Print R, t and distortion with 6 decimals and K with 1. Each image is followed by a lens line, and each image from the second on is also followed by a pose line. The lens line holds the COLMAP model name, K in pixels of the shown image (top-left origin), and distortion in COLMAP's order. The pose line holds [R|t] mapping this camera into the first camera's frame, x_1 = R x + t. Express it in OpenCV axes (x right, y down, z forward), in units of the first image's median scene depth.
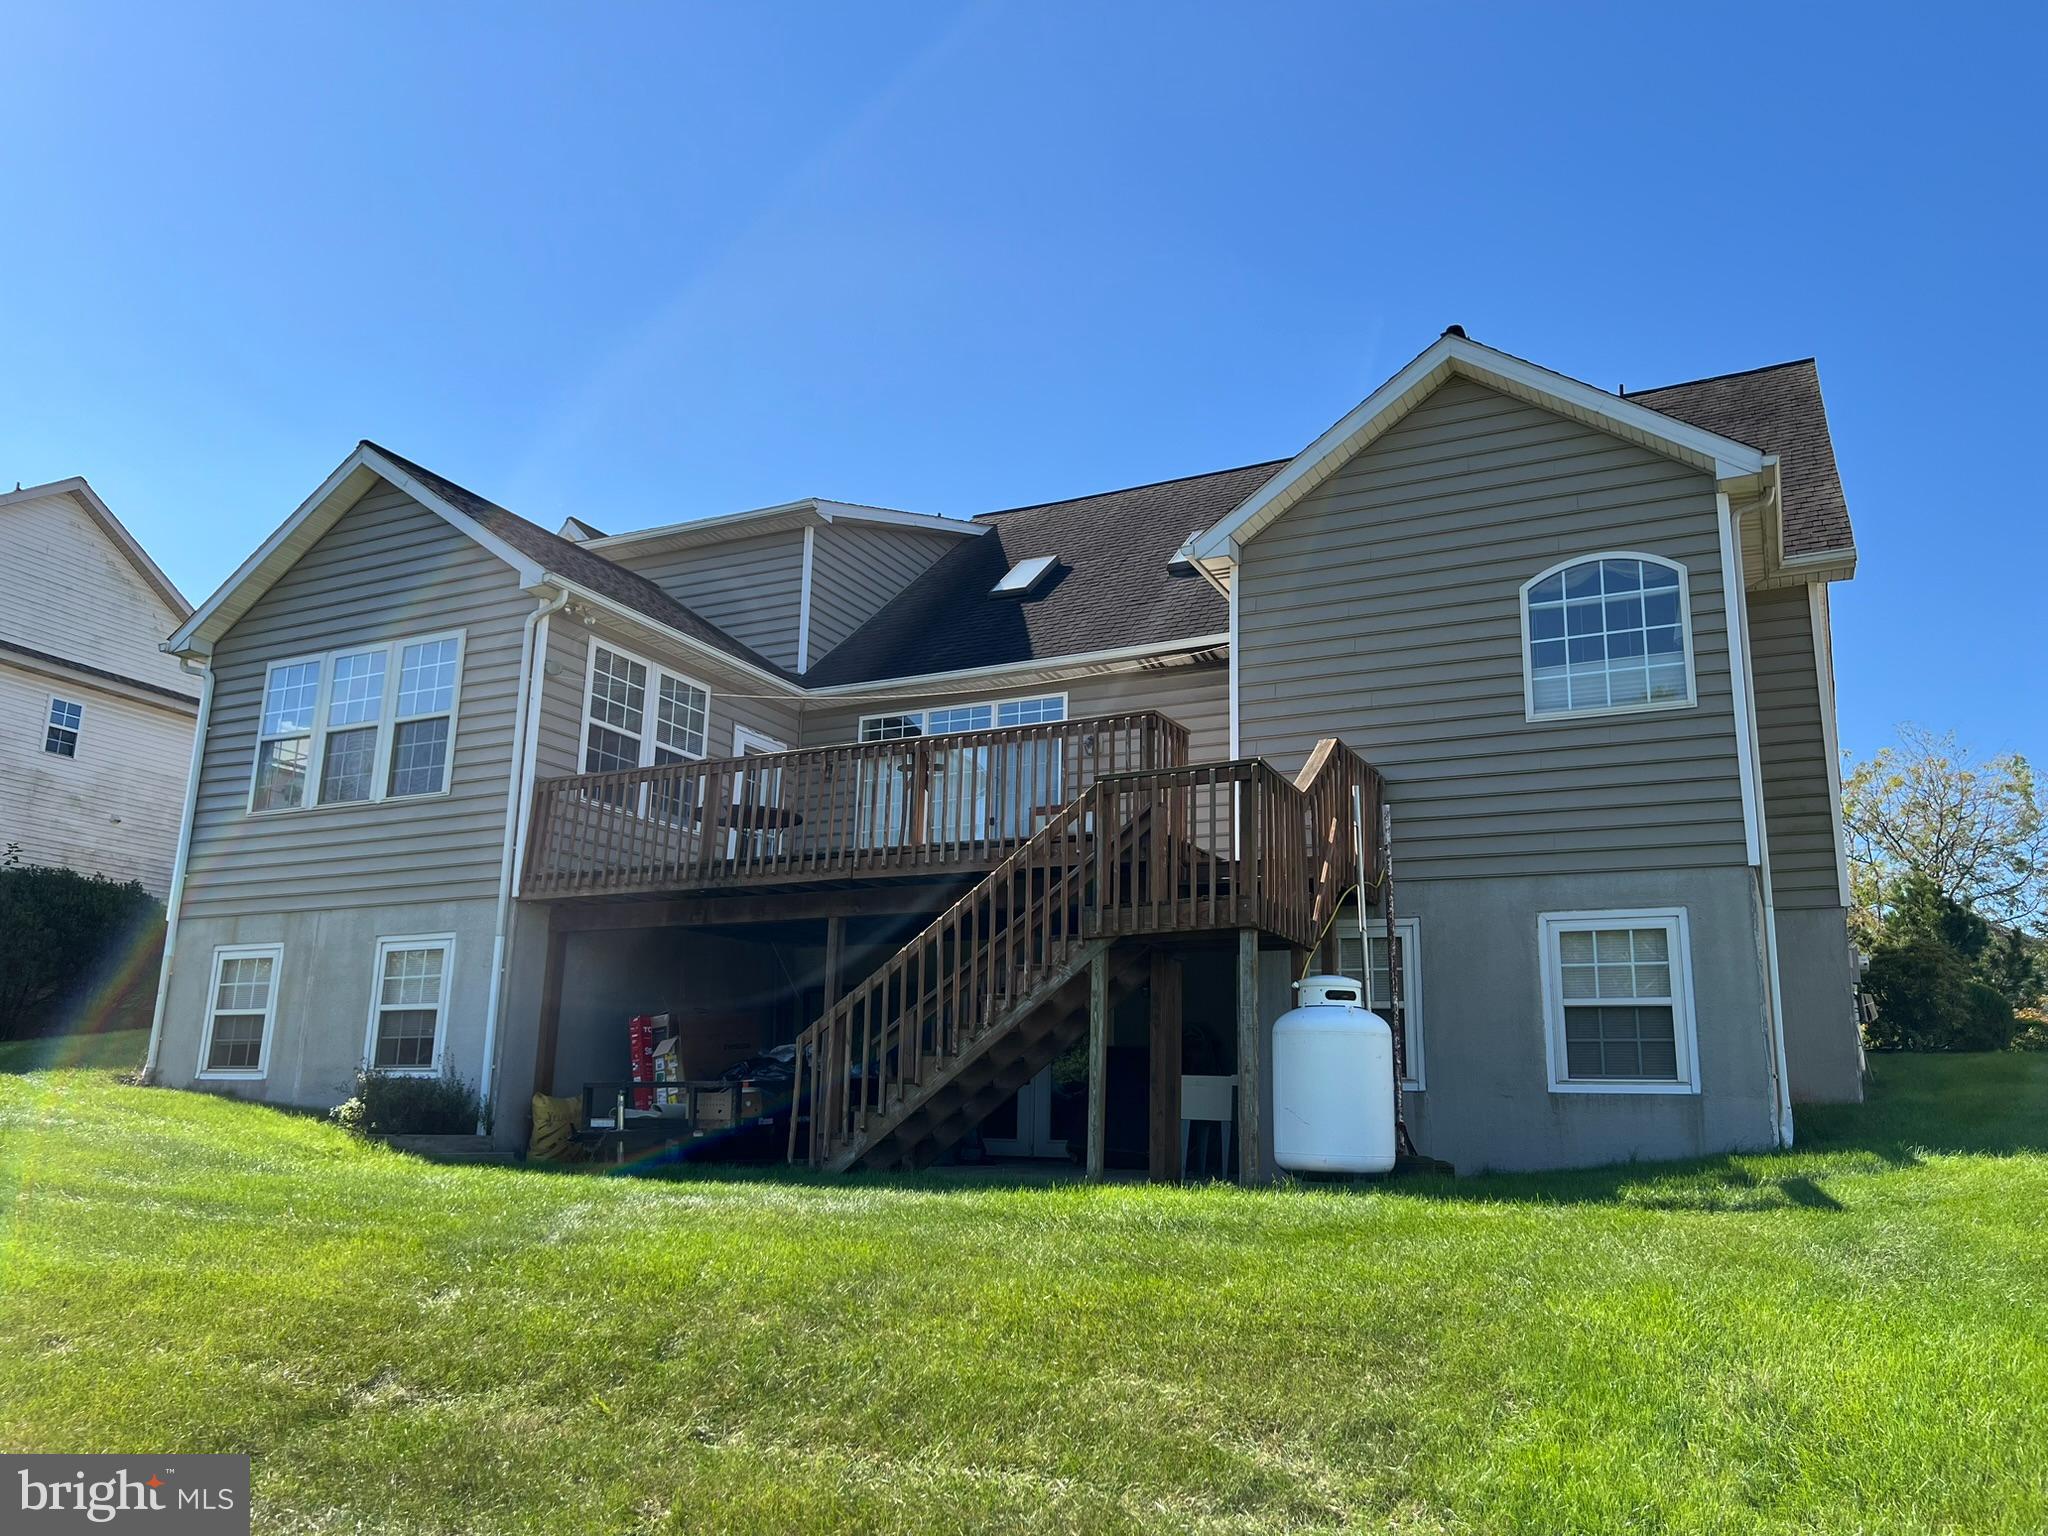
lens RADIAL K [[1527.5, 0, 1016.1], [0, 1527.5, 764.2], [0, 0, 1]] dist [0.067159, -0.065143]
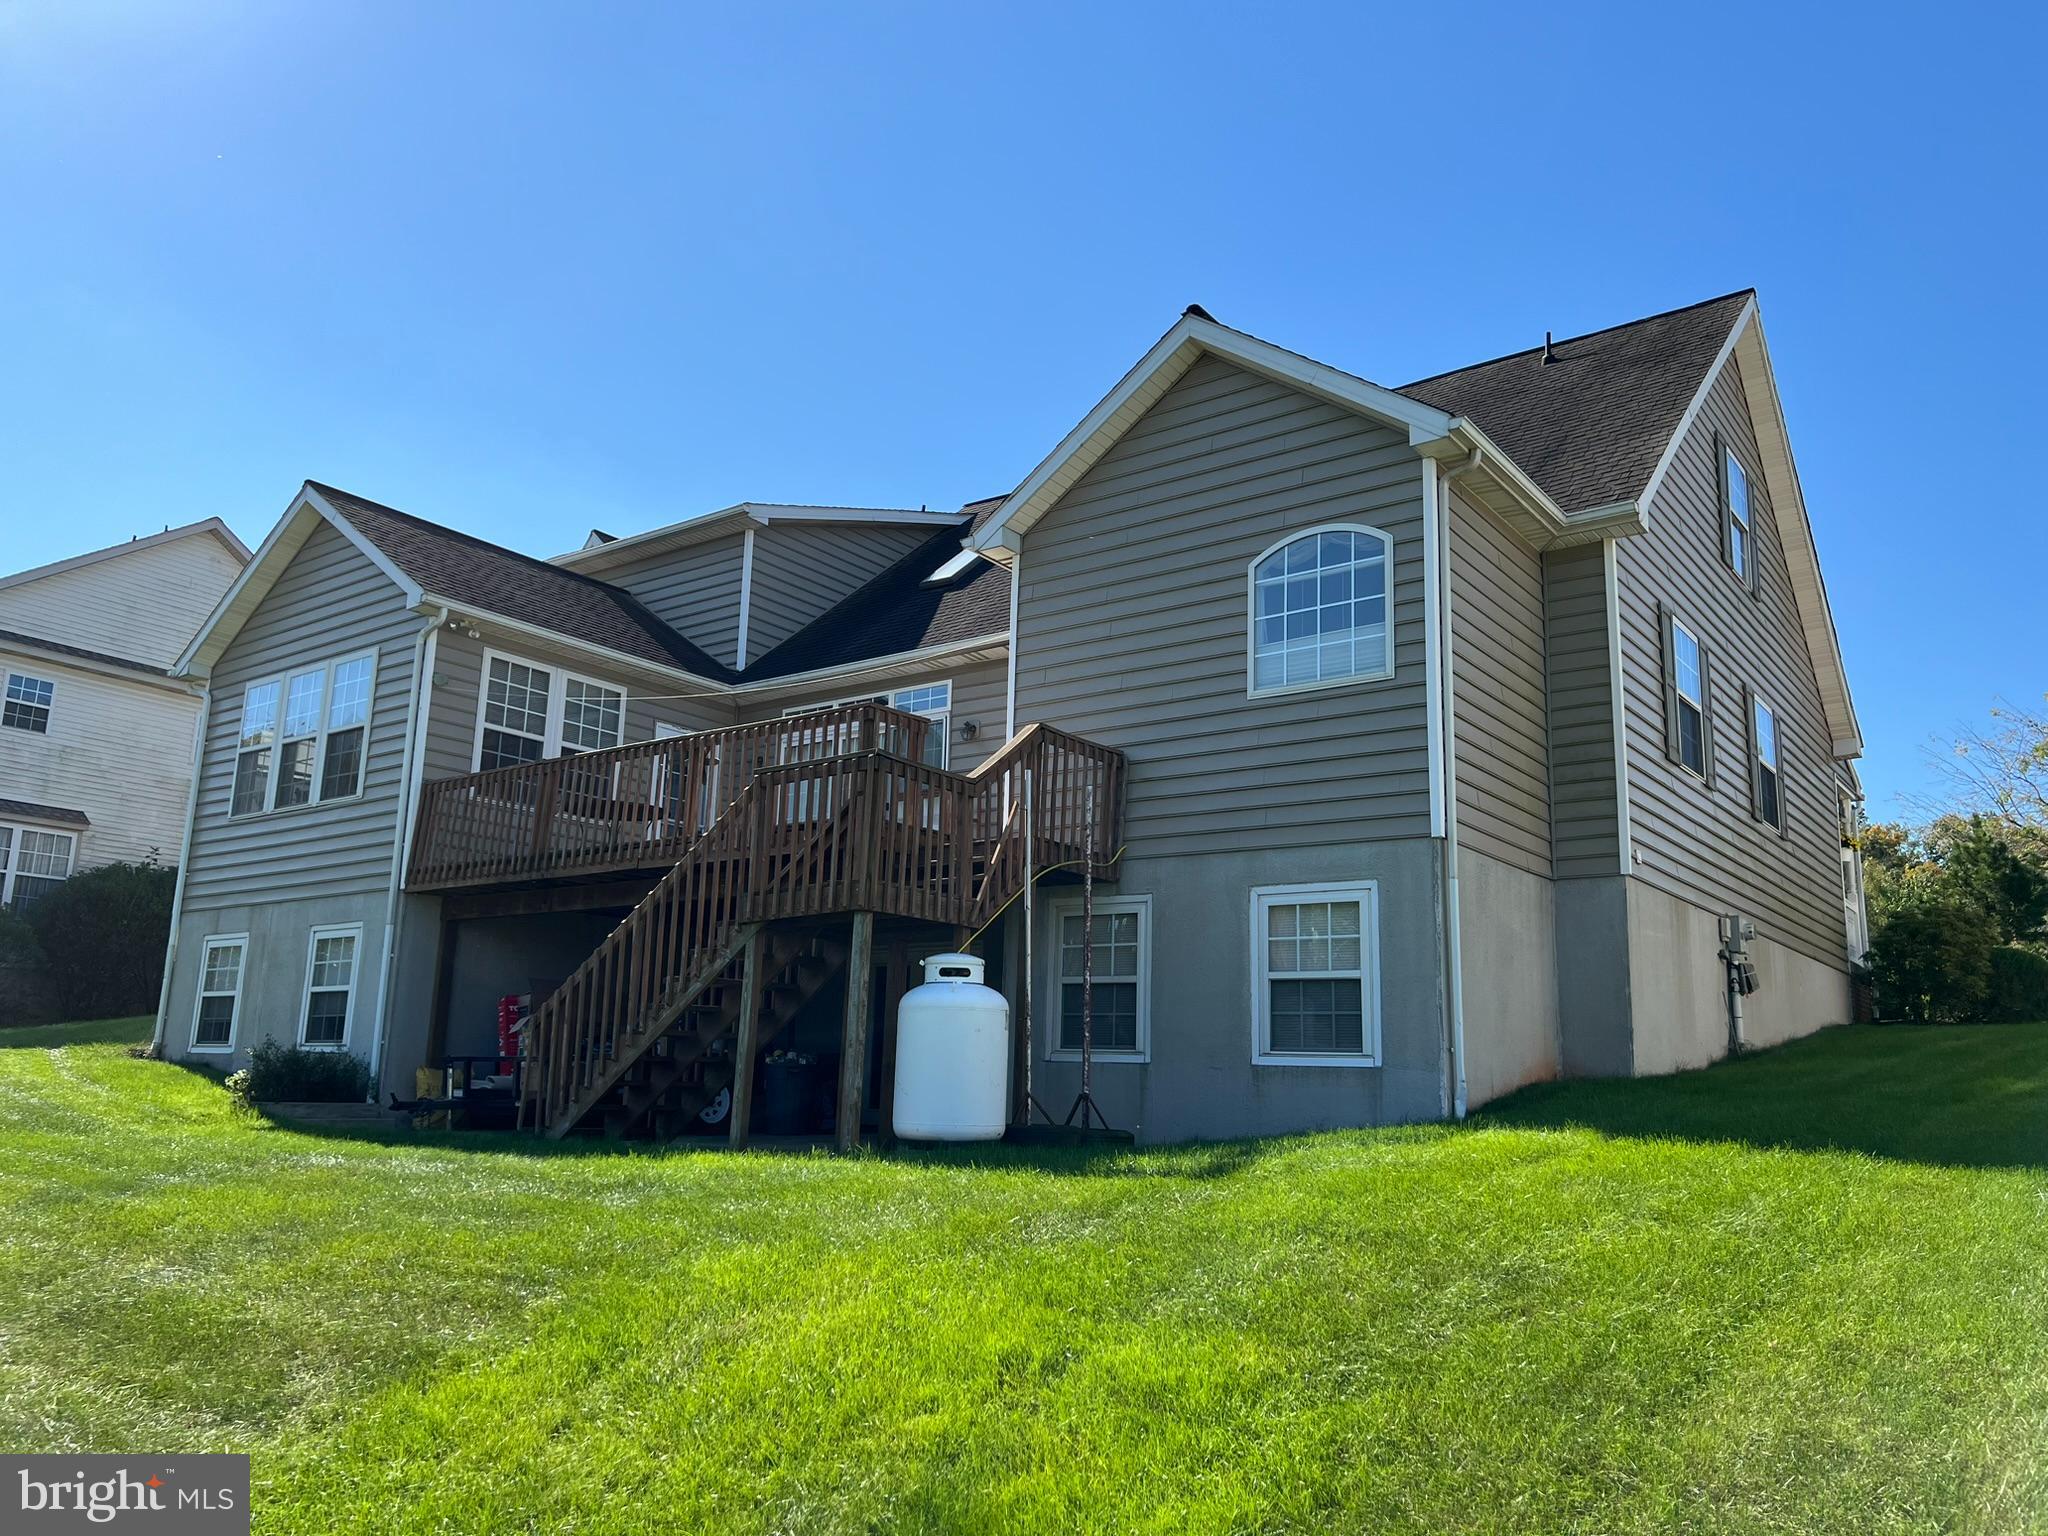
lens RADIAL K [[1527.5, 0, 1023.7], [0, 1527.5, 766.0], [0, 0, 1]] dist [0.067159, -0.065143]
pose [[0.984538, -0.032043, -0.172215, 0.326075], [0.035198, 0.999263, 0.015299, -0.003491], [0.171598, -0.021124, 0.984940, -0.011761]]
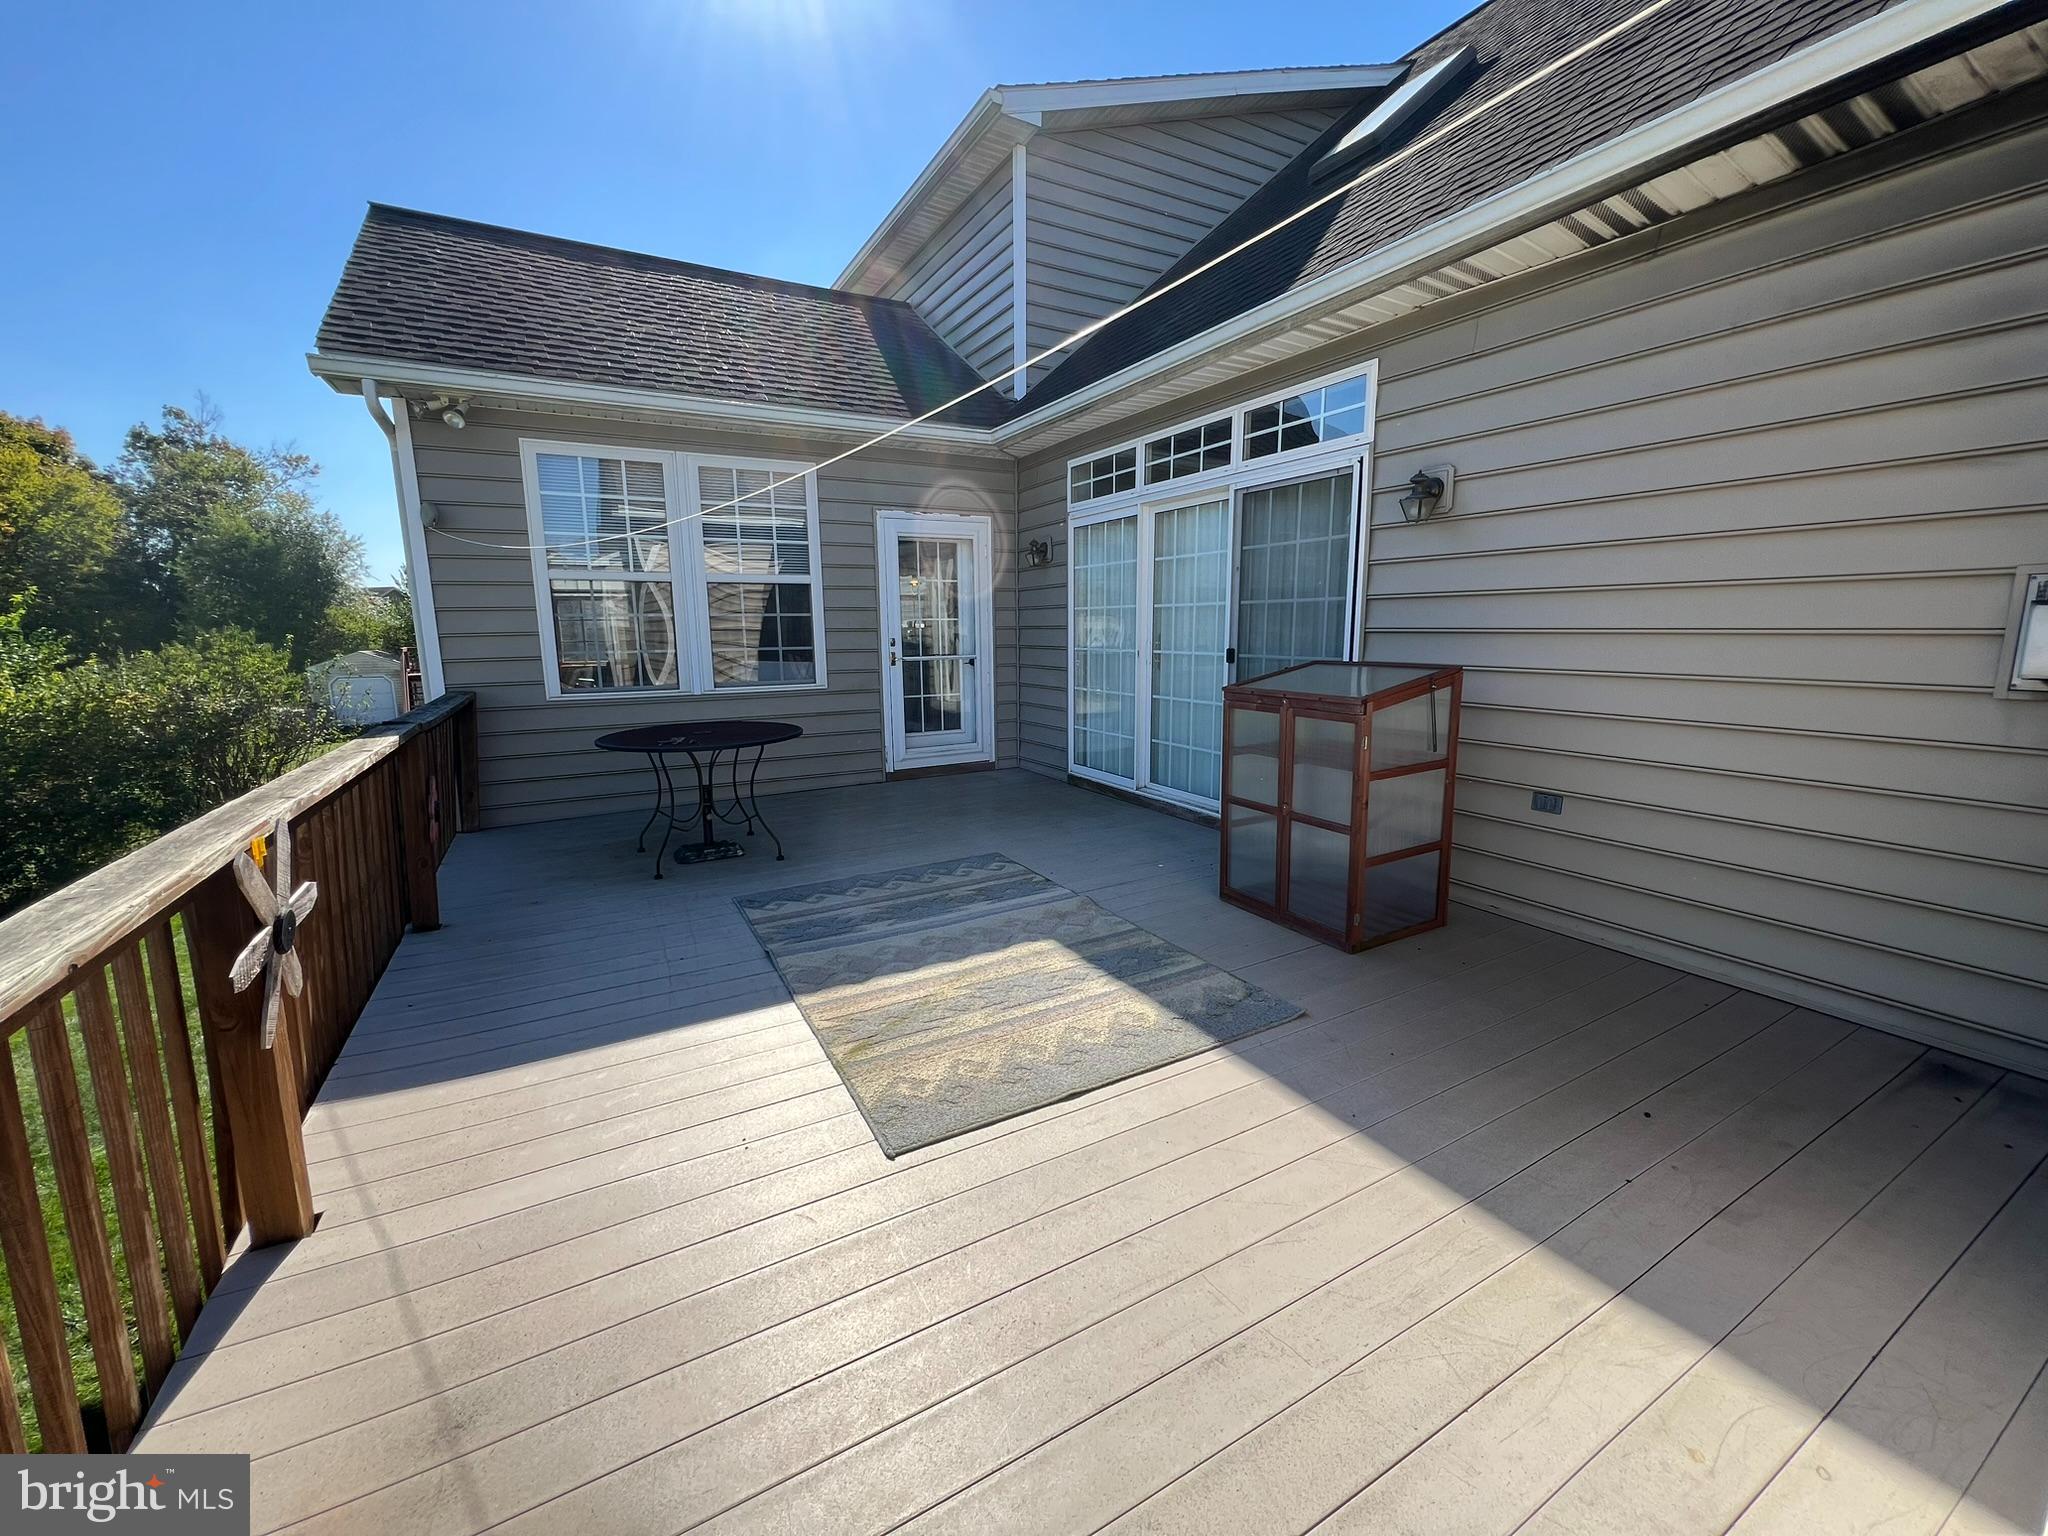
lens RADIAL K [[815.6, 0, 1013.7], [0, 815.6, 760.7], [0, 0, 1]] dist [0.001748, 0.000140]
pose [[0.818484, 0.065644, -0.570767, 0.111413], [0.163577, 0.925709, 0.341037, -0.047589], [0.550751, -0.372498, 0.746940, 0.927733]]
